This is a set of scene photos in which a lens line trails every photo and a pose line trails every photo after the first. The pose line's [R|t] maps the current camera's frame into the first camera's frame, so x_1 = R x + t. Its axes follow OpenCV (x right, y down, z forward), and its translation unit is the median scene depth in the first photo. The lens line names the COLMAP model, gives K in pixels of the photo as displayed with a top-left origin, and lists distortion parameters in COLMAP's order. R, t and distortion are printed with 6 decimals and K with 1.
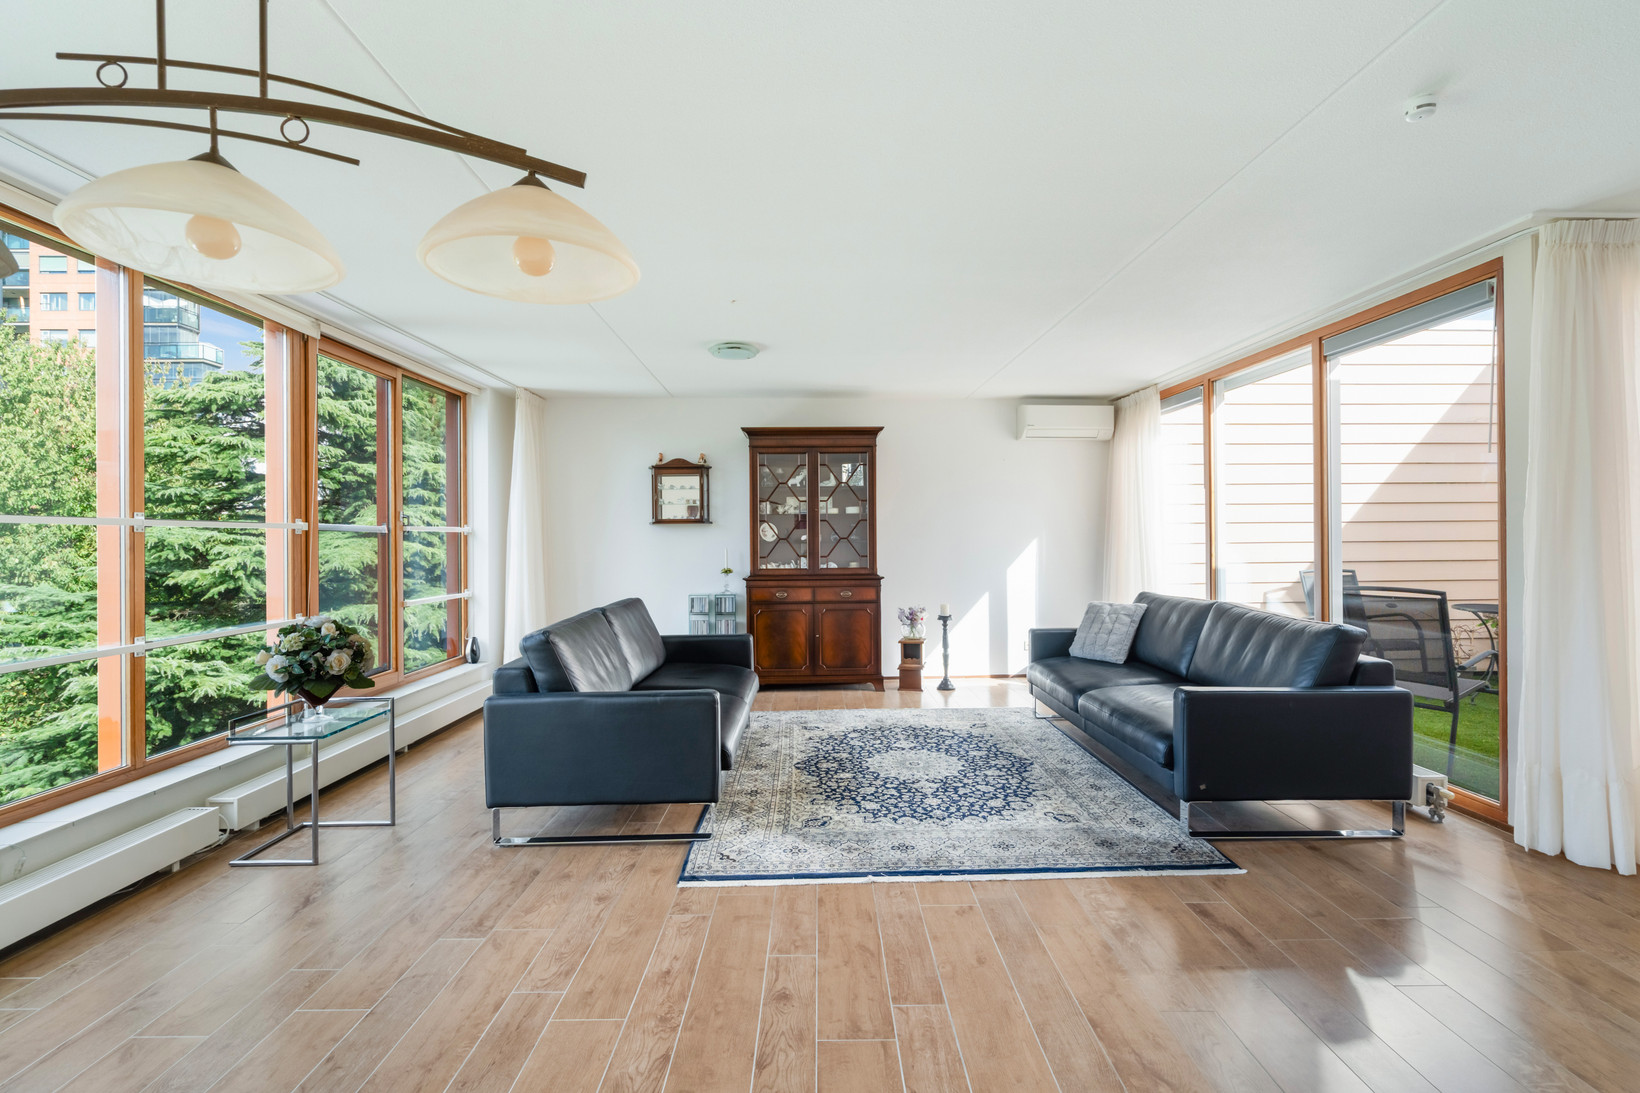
lens RADIAL K [[747.0, 0, 823.5], [0, 747.0, 536.4], [0, 0, 1]] dist [-0.008767, 0.002108]
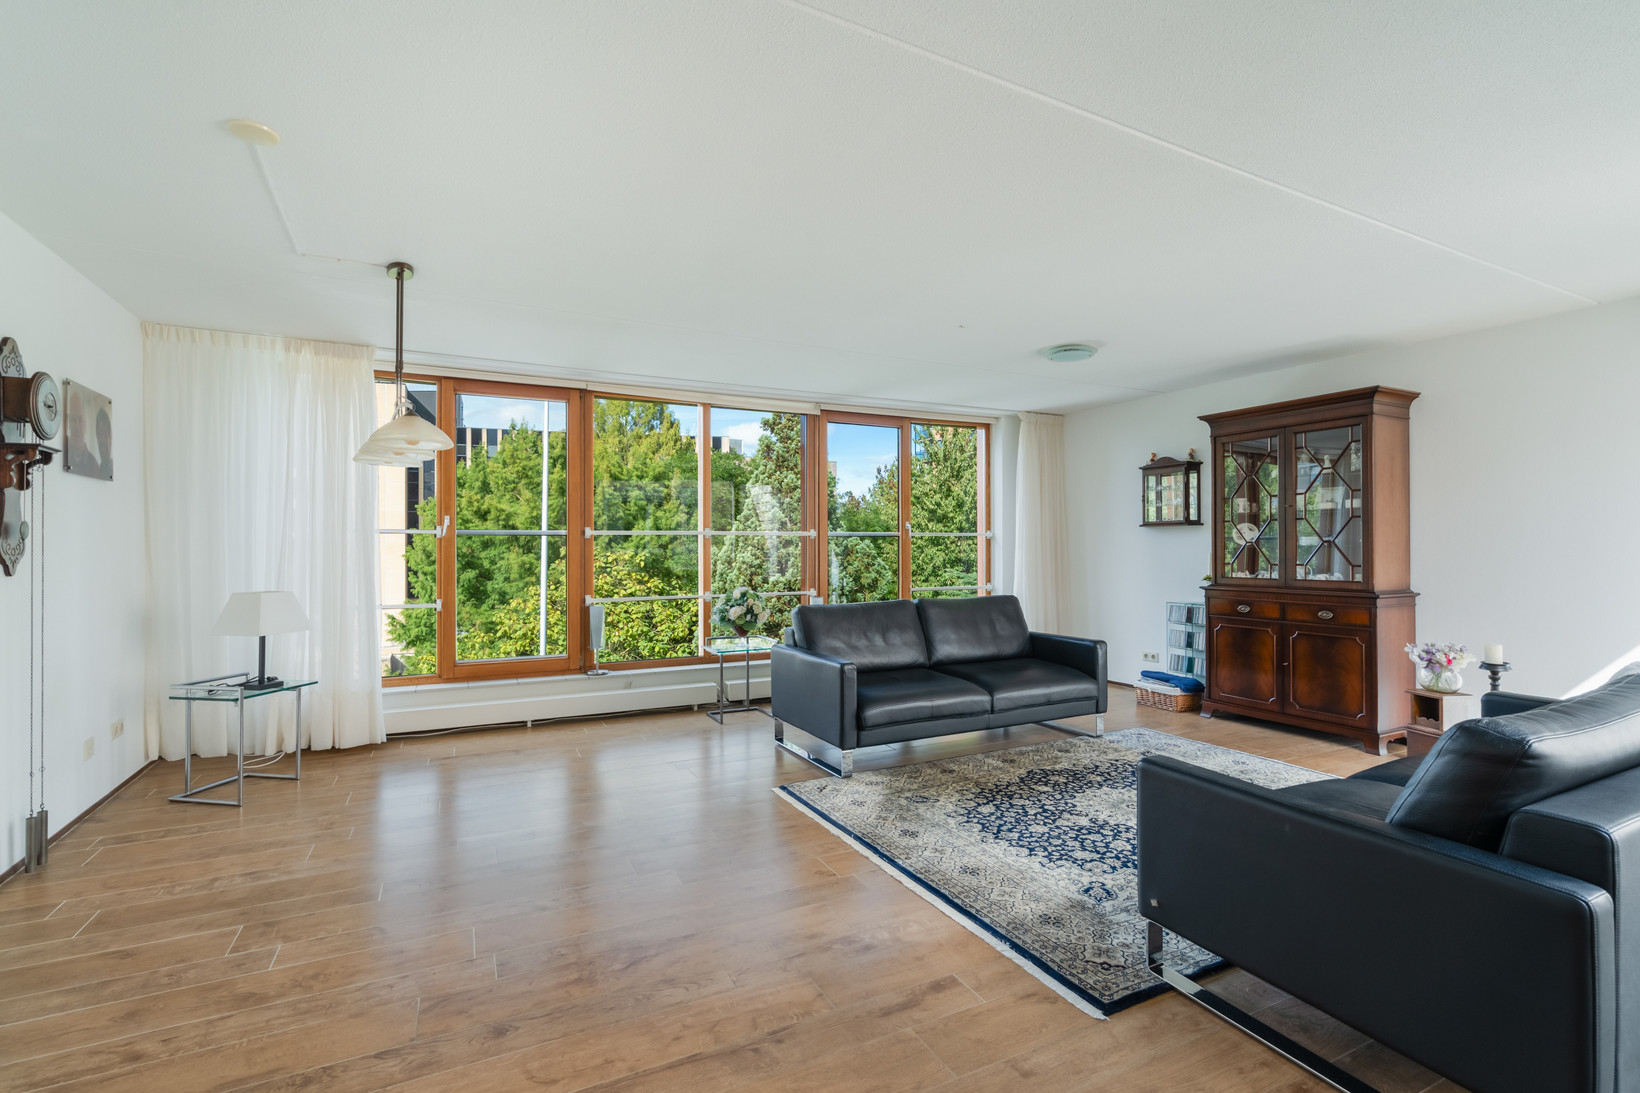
lens RADIAL K [[747.0, 0, 819.5], [0, 747.0, 548.5], [0, 0, 1]] dist [-0.008767, 0.002108]
pose [[0.430838, 0.009150, -0.902383, 0.798940], [0.001843, 0.999938, 0.011019, 0.000354], [0.902427, -0.006410, 0.430795, 0.342576]]
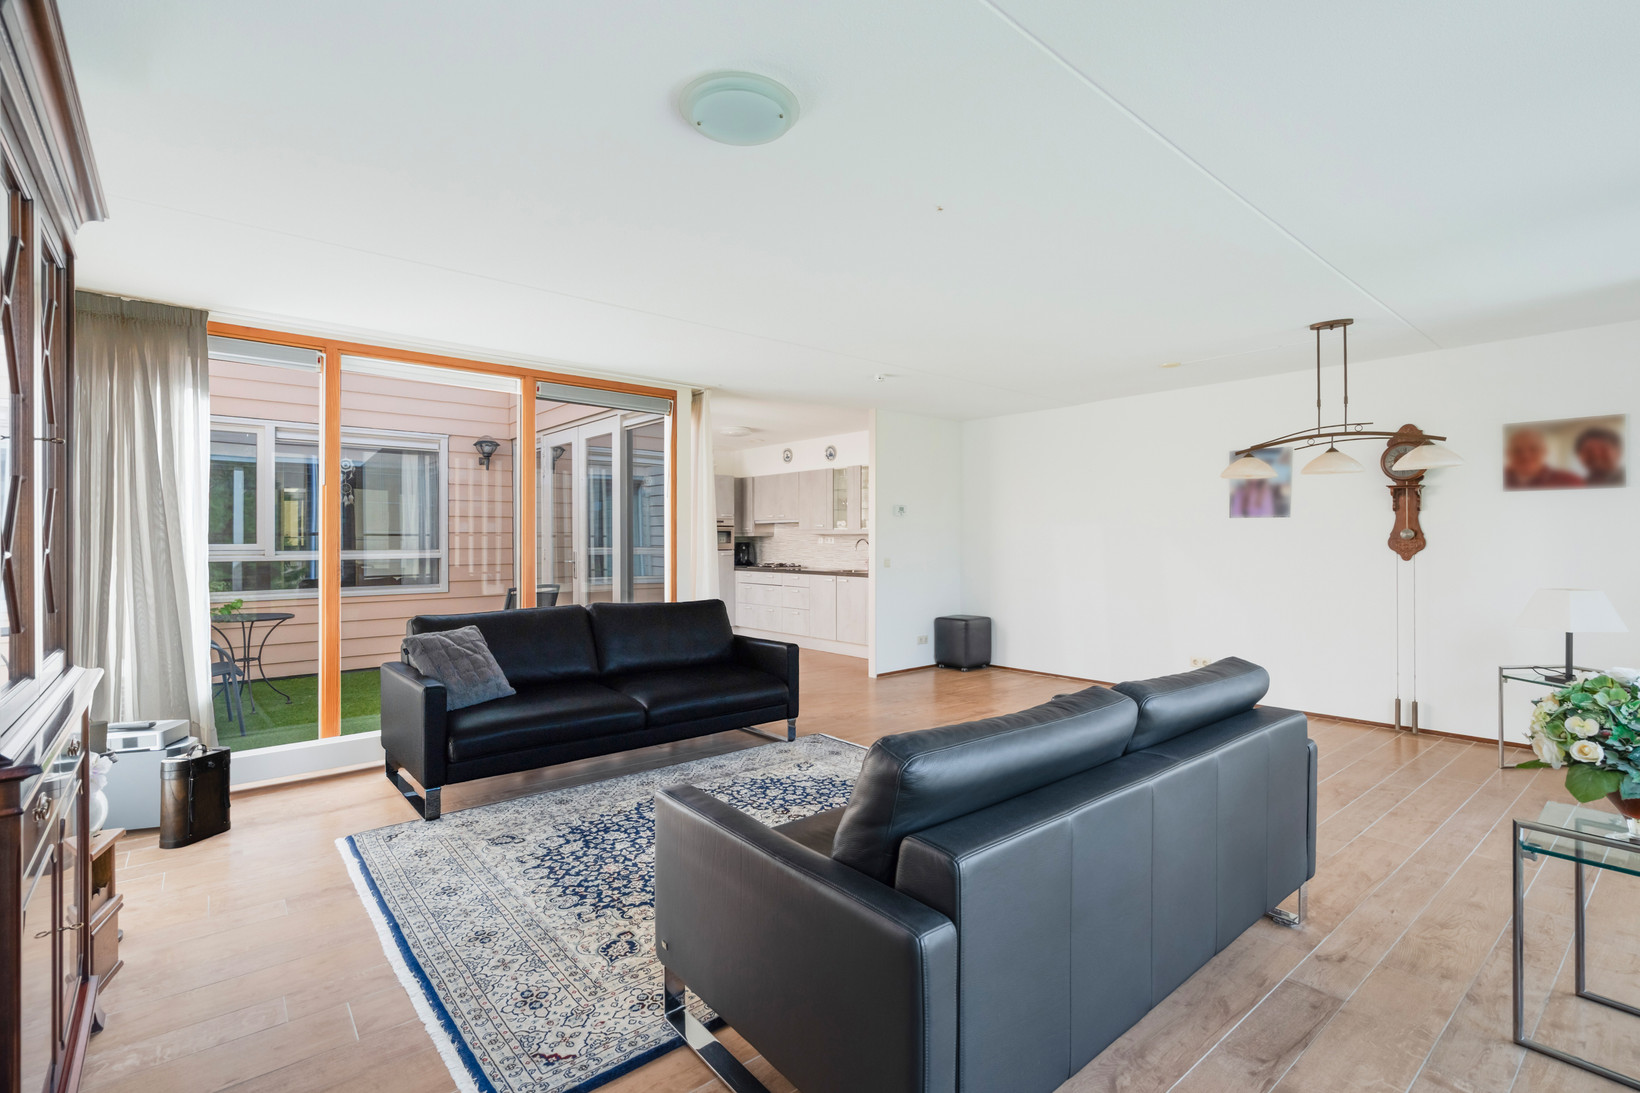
lens RADIAL K [[747.0, 0, 822.4], [0, 747.0, 541.8], [0, 0, 1]] dist [-0.008767, 0.002108]
pose [[-0.627675, 0.007386, 0.778440, -0.607089], [0.005697, 0.999972, -0.004894, 0.001828], [-0.778454, 0.001363, -0.627700, 1.559027]]
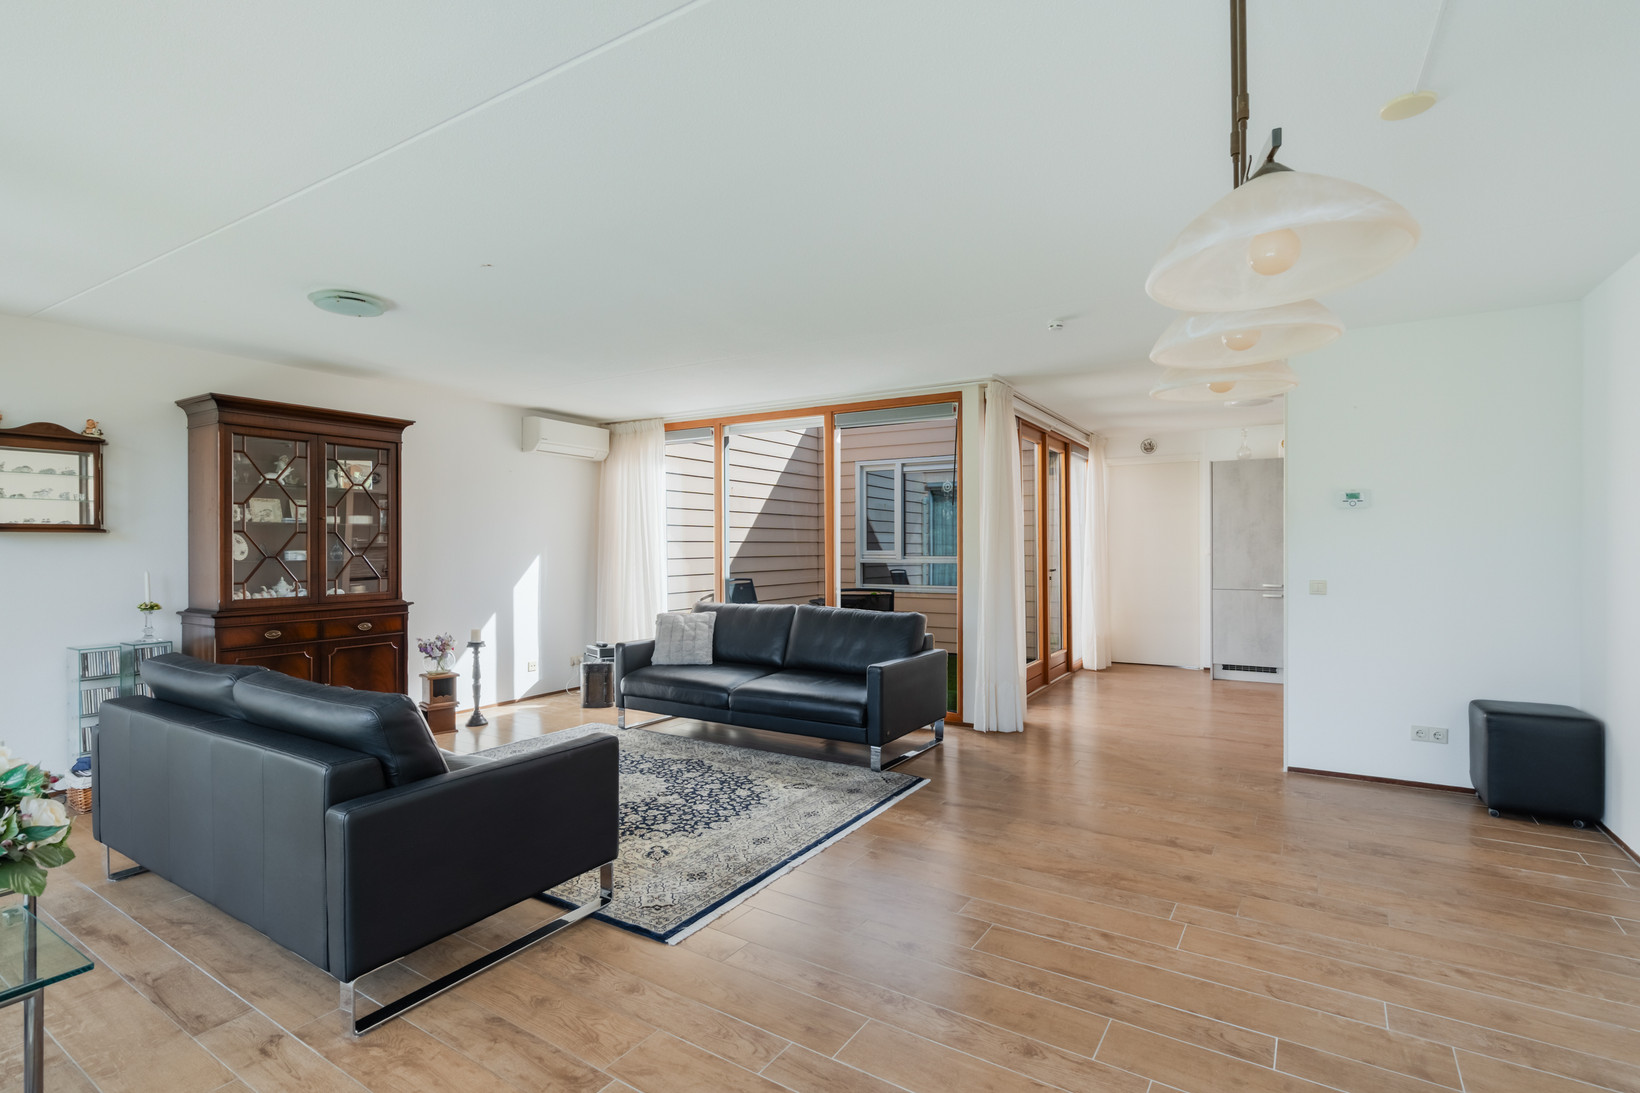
lens RADIAL K [[780.9, 0, 825.4], [0, 780.9, 551.7], [0, 0, 1]] dist [-0.005423, 0.001859]
pose [[0.546261, 0.001379, 0.837614, -0.638340], [-0.003309, 0.999994, 0.000512, -0.006391], [-0.837608, -0.003052, 0.546263, 0.235884]]
